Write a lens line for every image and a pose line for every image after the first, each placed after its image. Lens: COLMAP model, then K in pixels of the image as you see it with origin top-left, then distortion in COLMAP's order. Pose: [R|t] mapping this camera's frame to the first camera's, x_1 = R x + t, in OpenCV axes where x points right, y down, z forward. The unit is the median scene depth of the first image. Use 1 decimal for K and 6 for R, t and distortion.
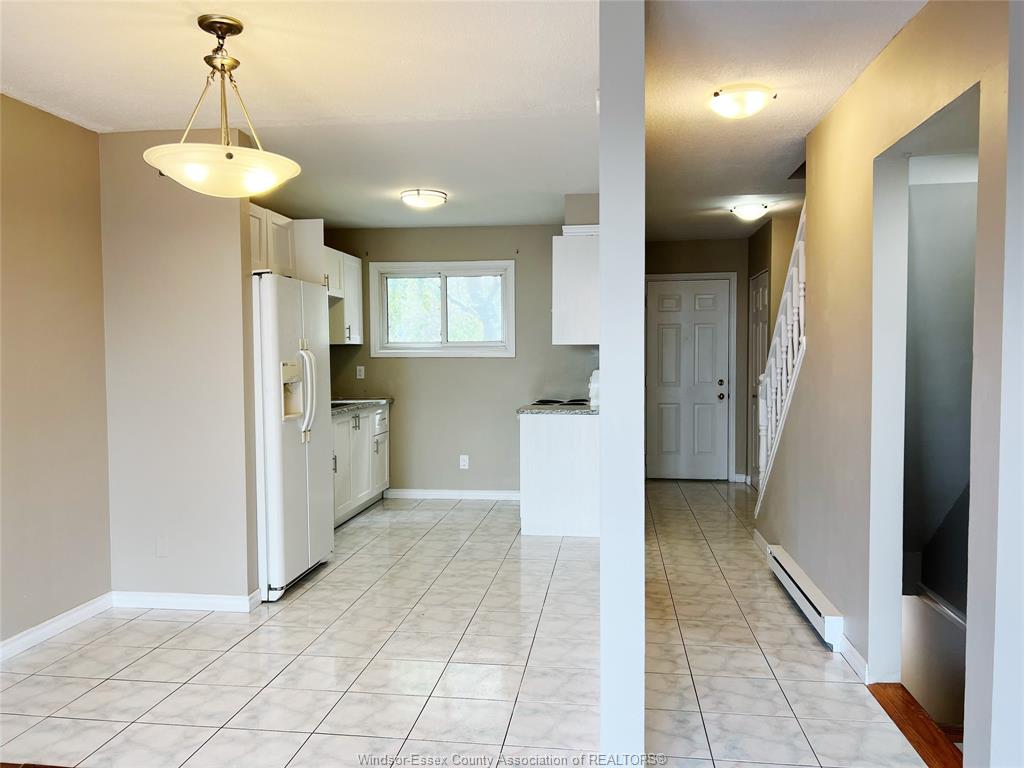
lens RADIAL K [[768.2, 0, 515.6], [0, 768.2, 389.9], [0, 0, 1]] dist [0.098311, -0.125777]
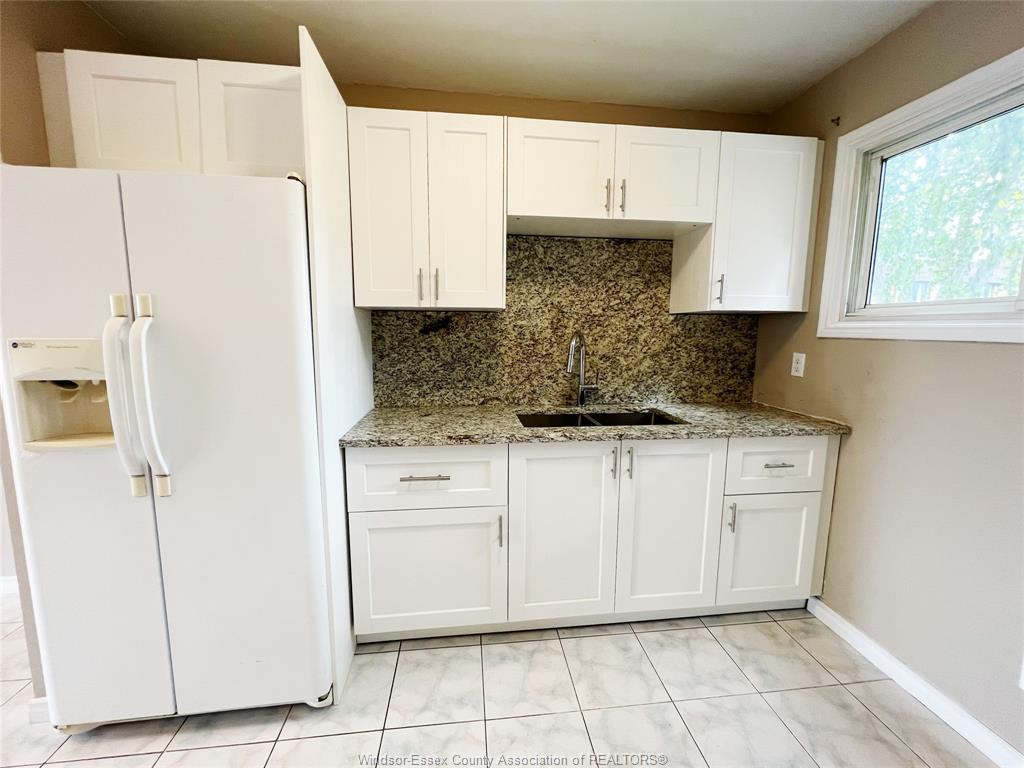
lens RADIAL K [[415.1, 0, 512.0], [0, 415.1, 382.1], [0, 0, 1]] dist [0.002729, 0.000365]
pose [[0.244938, 0.132526, -0.960438, 0.029145], [-0.057994, 0.990843, 0.121932, -0.034859], [0.967803, 0.025833, 0.250381, 0.743731]]
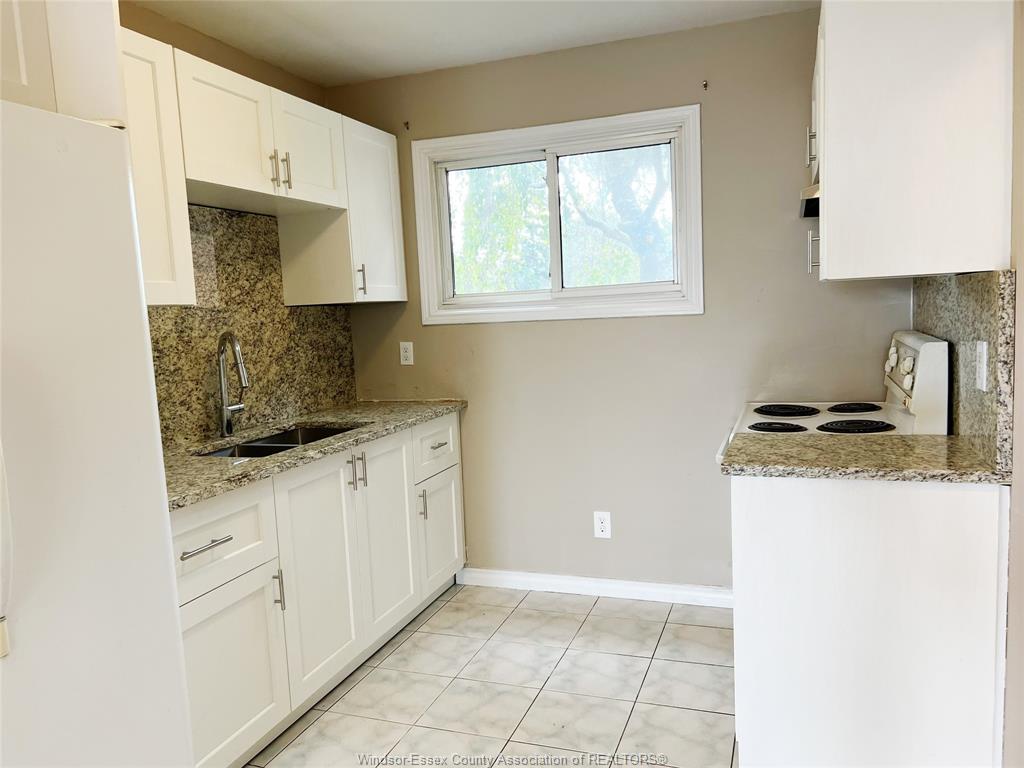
lens RADIAL K [[768.2, 0, 515.6], [0, 768.2, 389.9], [0, 0, 1]] dist [0.098311, -0.125777]
pose [[0.976147, -0.018575, -0.216317, -0.010943], [0.031950, 0.997776, 0.058501, -0.026551], [0.214749, -0.064017, 0.974569, 0.495339]]
